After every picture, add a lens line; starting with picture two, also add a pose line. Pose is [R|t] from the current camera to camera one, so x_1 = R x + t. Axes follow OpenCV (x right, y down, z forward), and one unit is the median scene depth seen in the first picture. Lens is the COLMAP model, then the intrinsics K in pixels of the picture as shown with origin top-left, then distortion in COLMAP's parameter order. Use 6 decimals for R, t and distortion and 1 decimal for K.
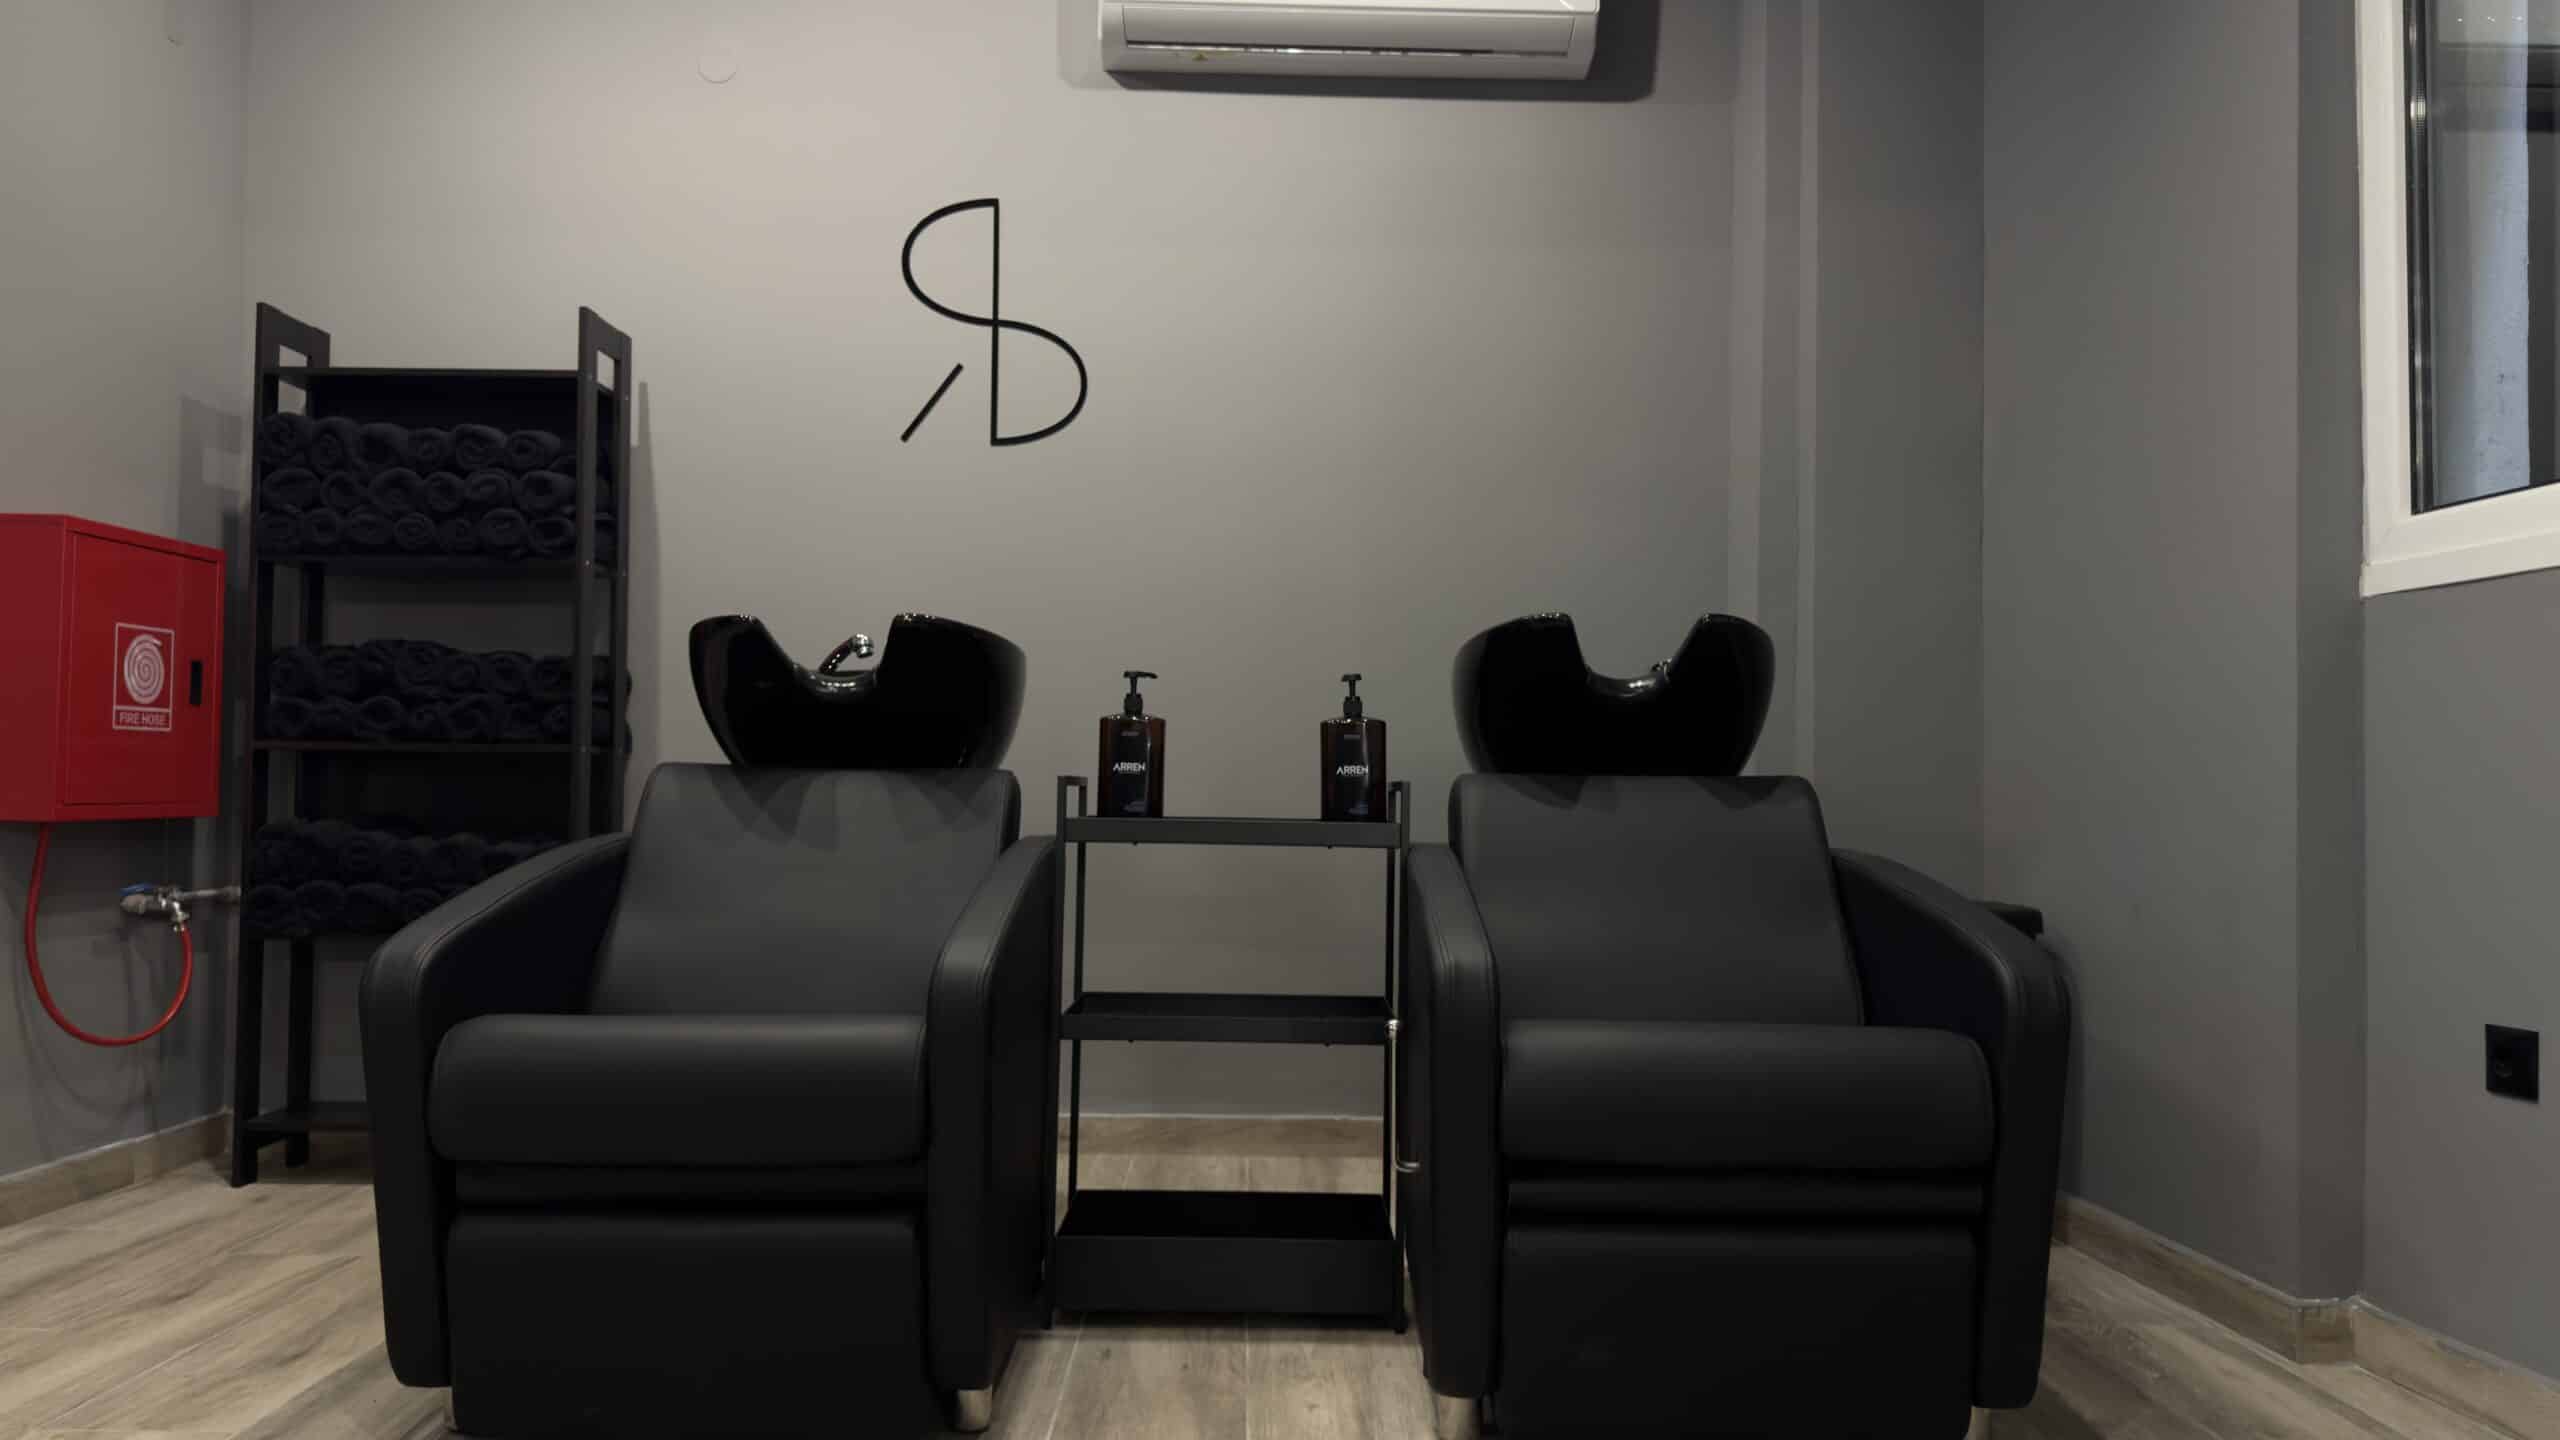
lens RADIAL K [[1830.1, 0, 1280.0], [0, 1830.1, 720.0], [0, 0, 1]] dist [0.004178, -0.000183]
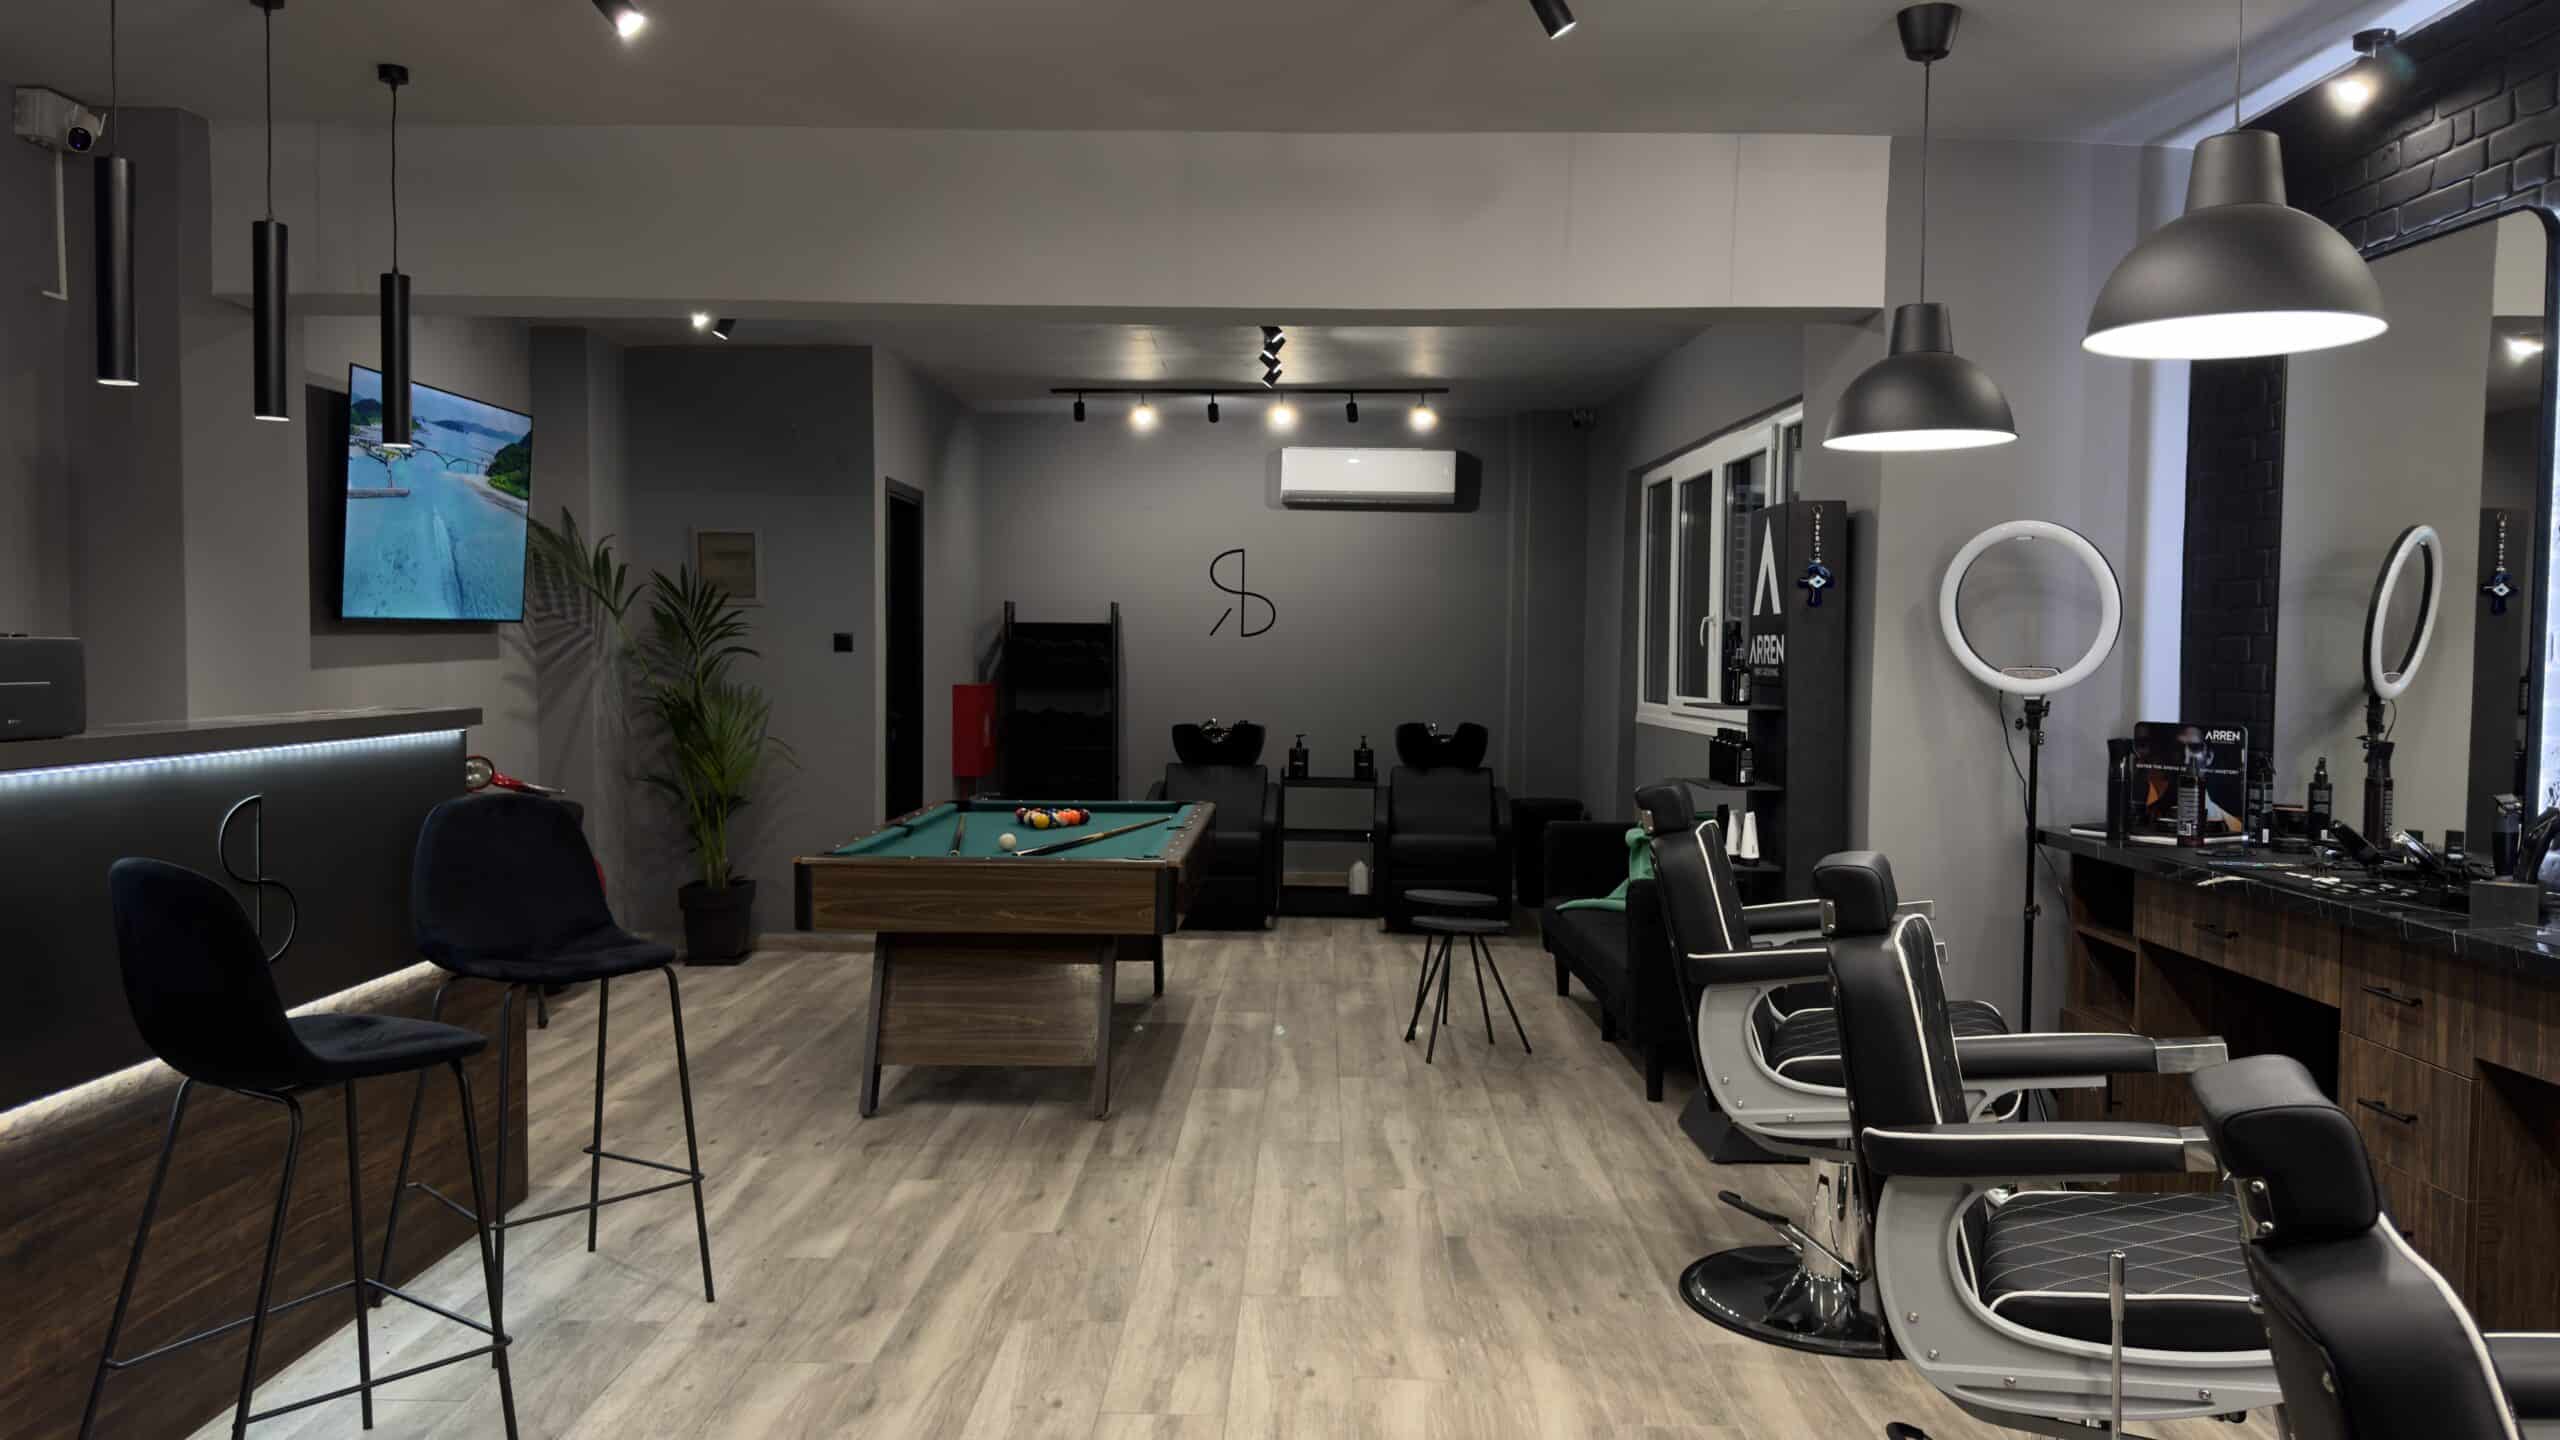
lens RADIAL K [[1830.1, 0, 1280.0], [0, 1830.1, 720.0], [0, 0, 1]] dist [0.004178, -0.000183]
pose [[0.998753, 0.001075, -0.049910, 0.054155], [0.002736, 0.997087, 0.076229, -0.313656], [0.049846, -0.076271, 0.995840, -2.384107]]
